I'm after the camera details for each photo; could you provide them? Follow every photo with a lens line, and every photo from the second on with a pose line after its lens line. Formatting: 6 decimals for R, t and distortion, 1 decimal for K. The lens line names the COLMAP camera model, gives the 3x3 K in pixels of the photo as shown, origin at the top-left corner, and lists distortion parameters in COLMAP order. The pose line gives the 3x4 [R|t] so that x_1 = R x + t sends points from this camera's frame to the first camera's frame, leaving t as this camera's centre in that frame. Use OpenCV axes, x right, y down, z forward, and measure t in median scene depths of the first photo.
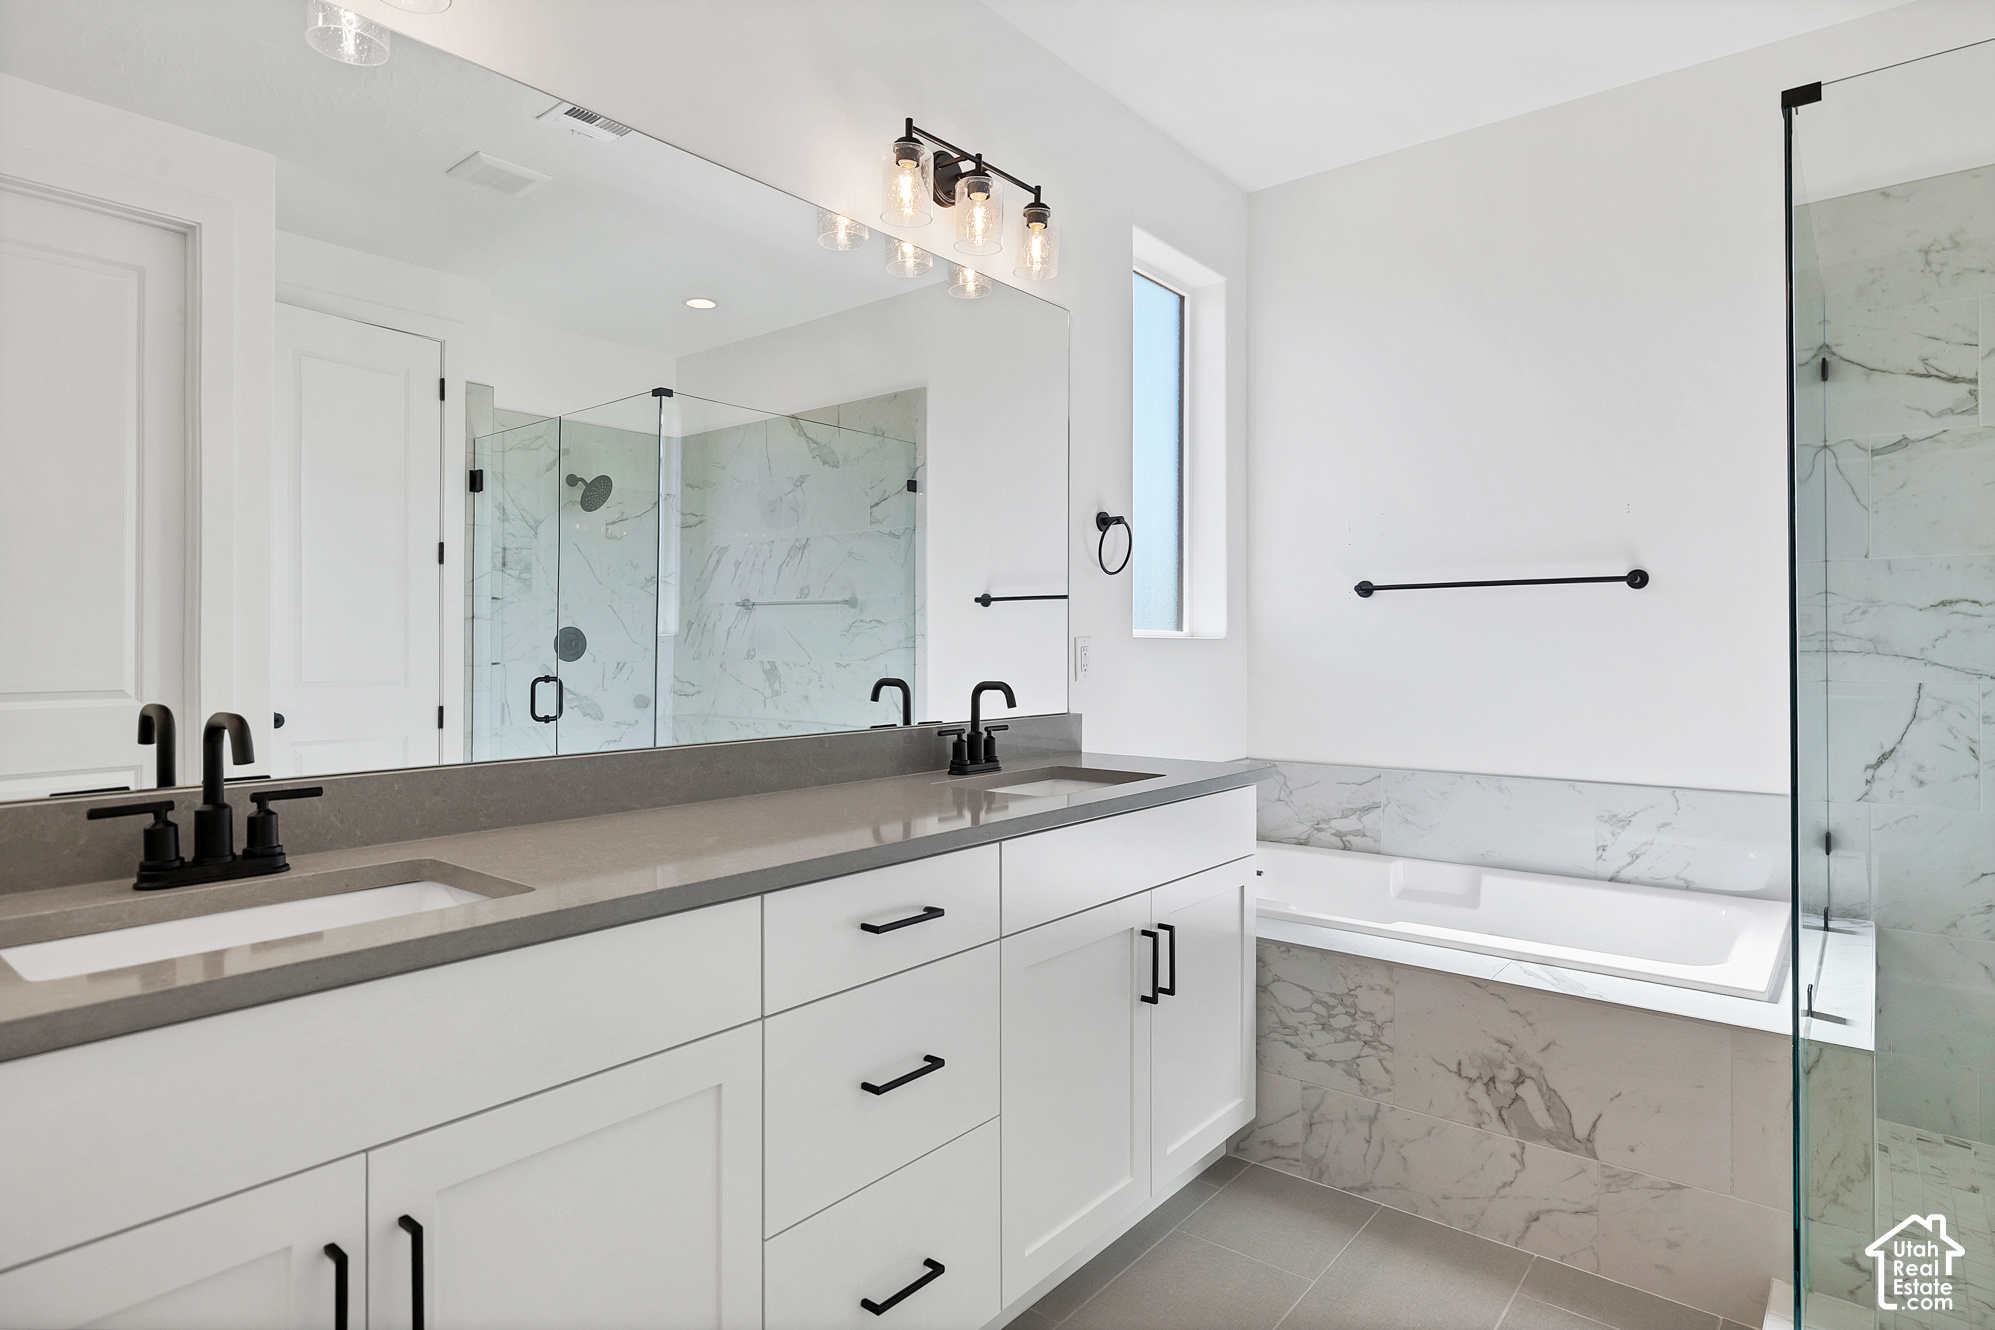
lens RADIAL K [[1067.8, 0, 997.8], [0, 1067.8, 642.2], [0, 0, 1]] dist [0.000194, 0.000321]
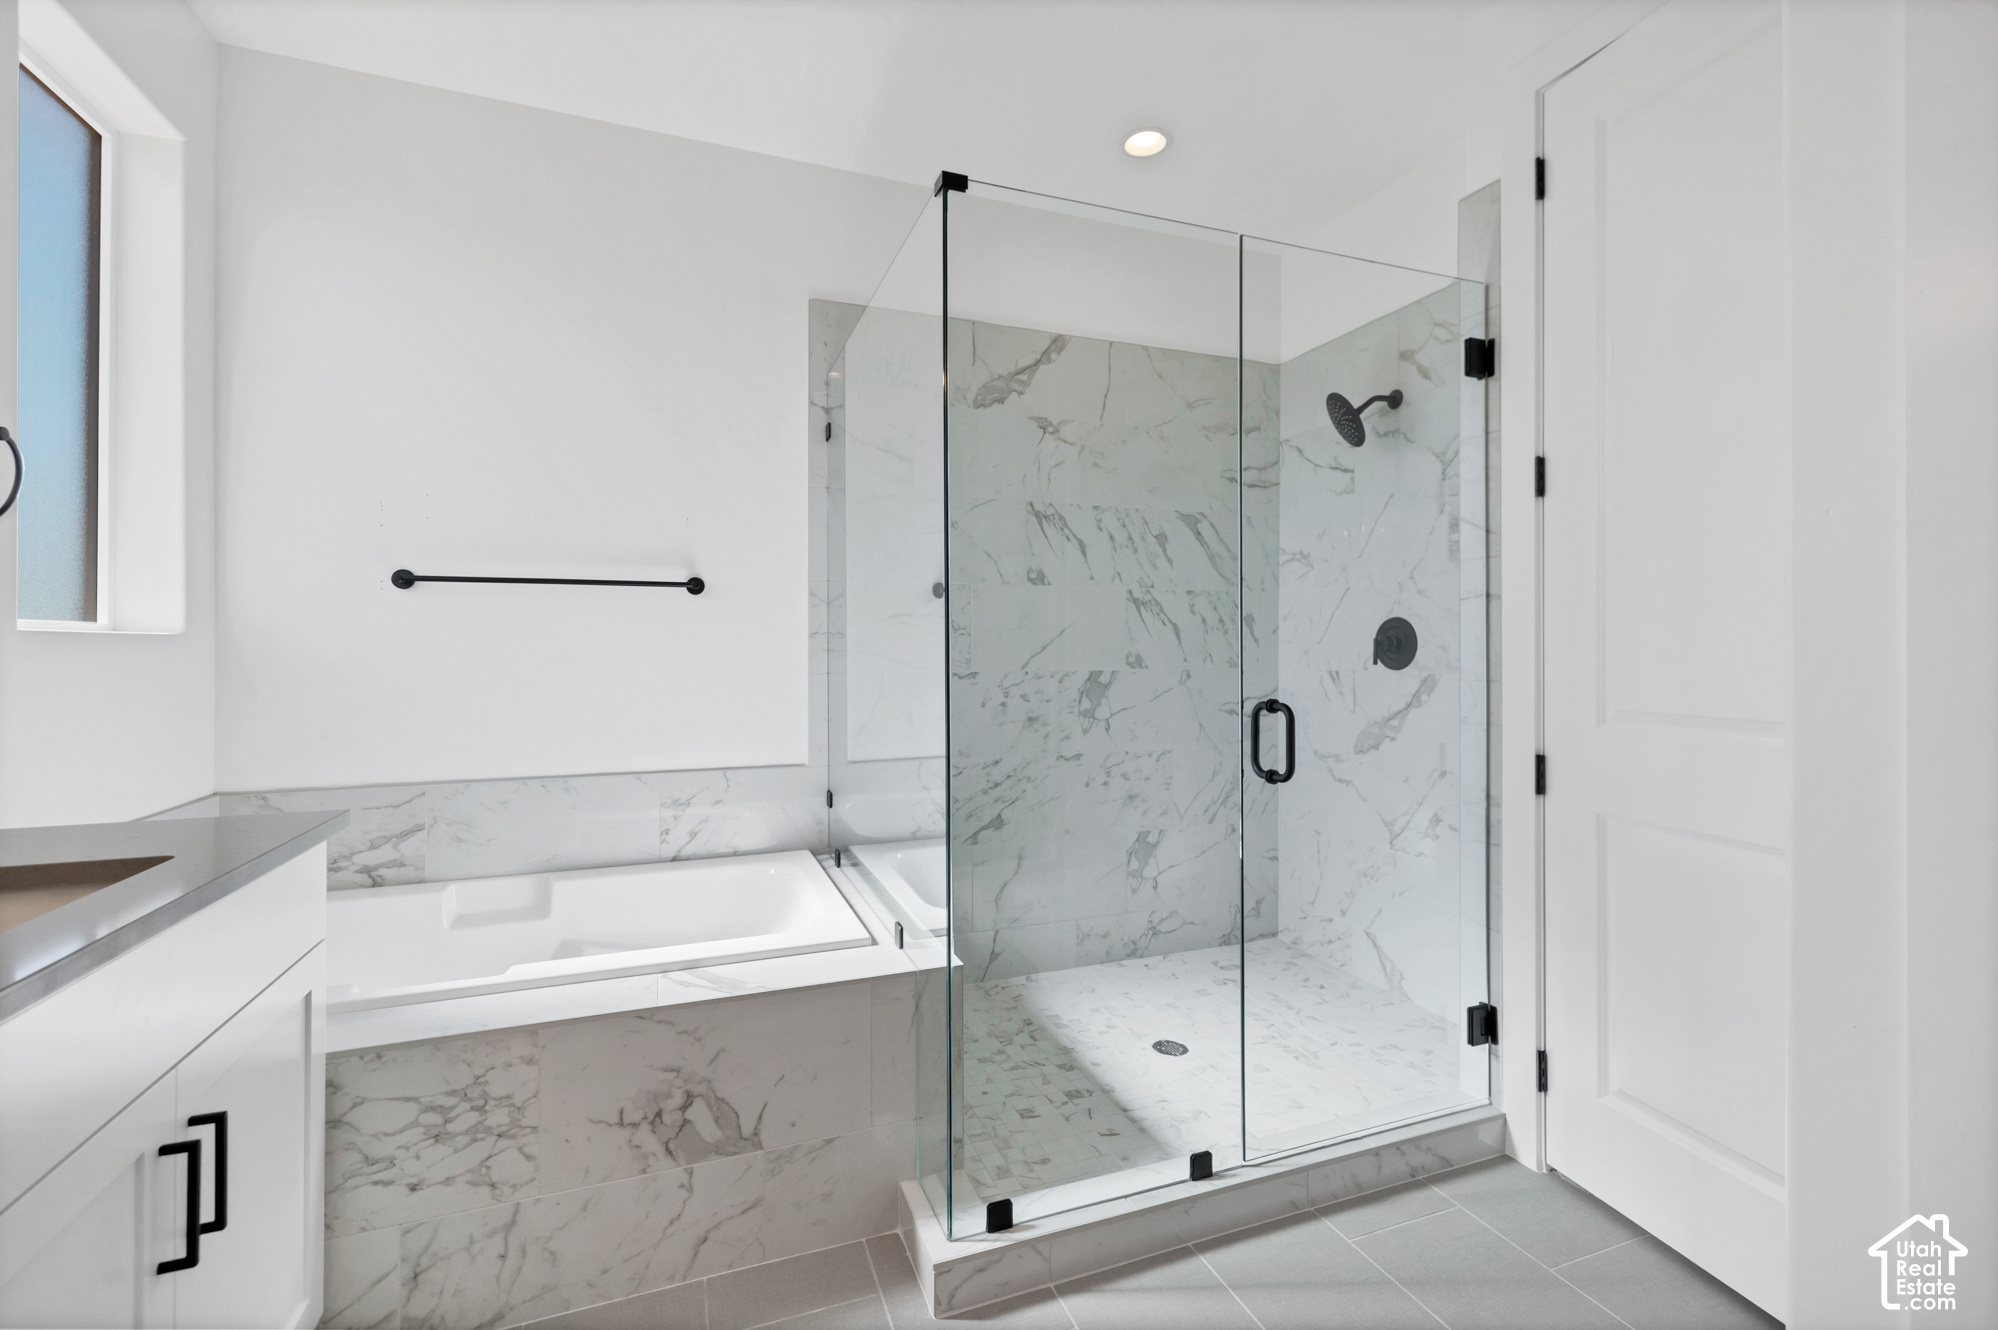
lens RADIAL K [[865.0, 0, 1004.9], [0, 865.0, 643.7], [0, 0, 1]] dist [0.001469, 0.000113]
pose [[0.489845, 0.004389, 0.871798, -0.040802], [-0.004637, 0.999986, -0.002429, 0.002744], [-0.871797, -0.002853, 0.489859, 0.343430]]
